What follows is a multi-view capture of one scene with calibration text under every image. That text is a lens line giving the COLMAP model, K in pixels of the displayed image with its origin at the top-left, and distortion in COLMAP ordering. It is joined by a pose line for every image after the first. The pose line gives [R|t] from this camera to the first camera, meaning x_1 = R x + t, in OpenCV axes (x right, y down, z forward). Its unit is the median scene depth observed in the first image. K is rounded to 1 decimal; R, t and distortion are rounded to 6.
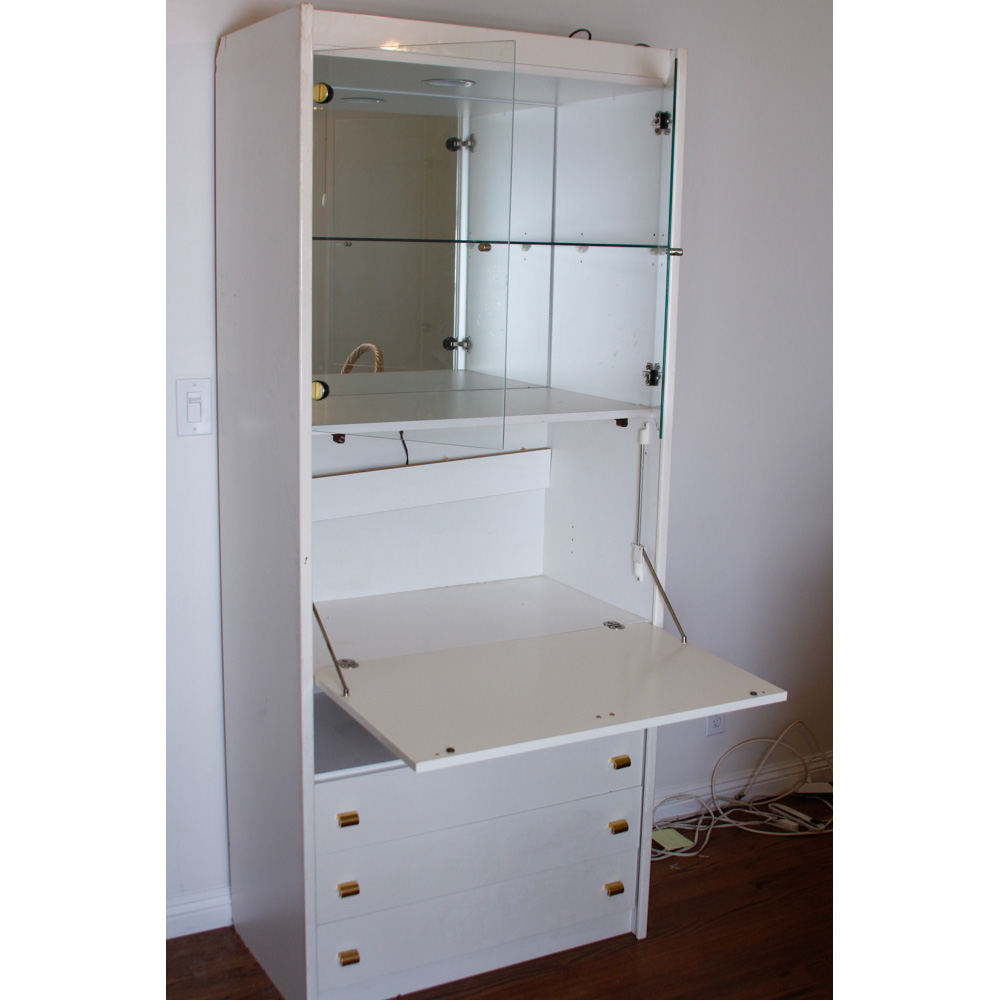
lens RADIAL K [[1332.7, 0, 500.0], [0, 1332.7, 500.0], [0, 0, 1]] dist [-0.026944, -0.037315]
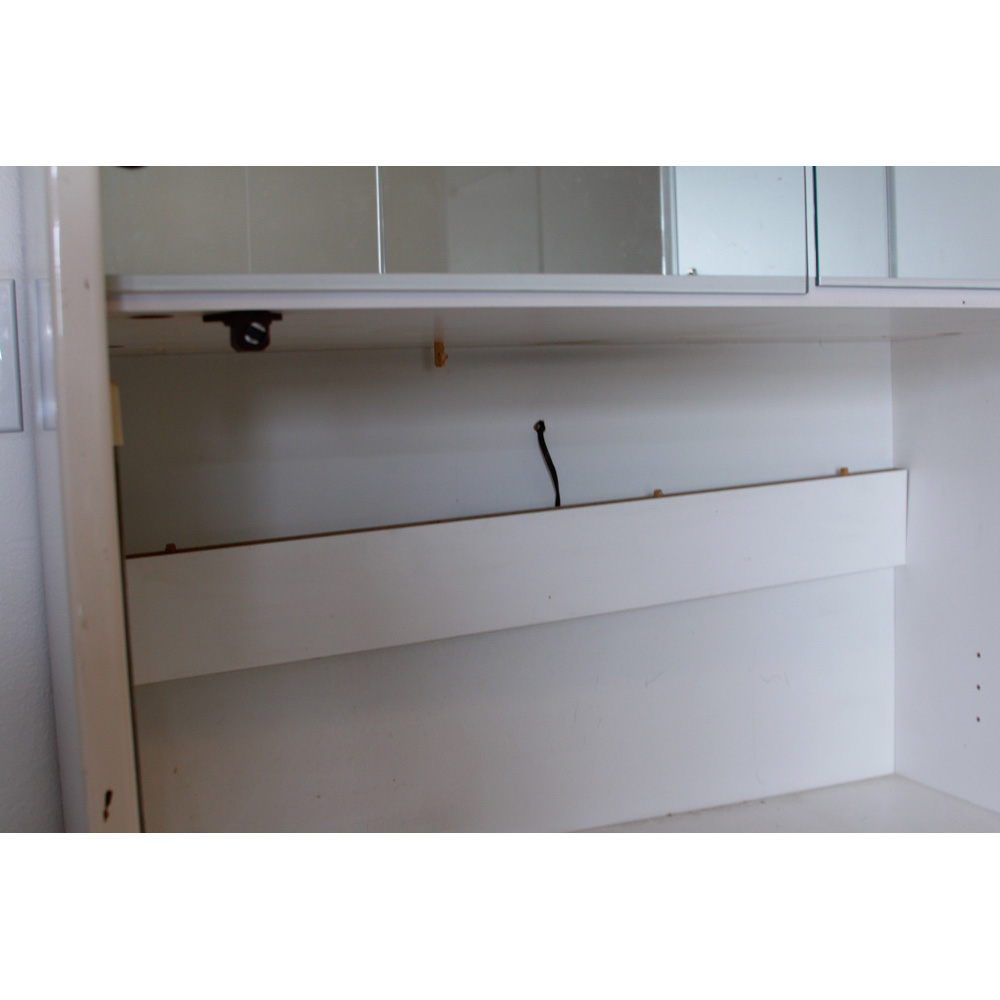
lens RADIAL K [[1332.7, 0, 500.0], [0, 1332.7, 500.0], [0, 0, 1]] dist [-0.026944, -0.037315]
pose [[0.987662, -0.041396, -0.151032, -0.024081], [0.024946, 0.993703, -0.109231, 0.012642], [0.154603, 0.104115, 0.982475, 0.550718]]
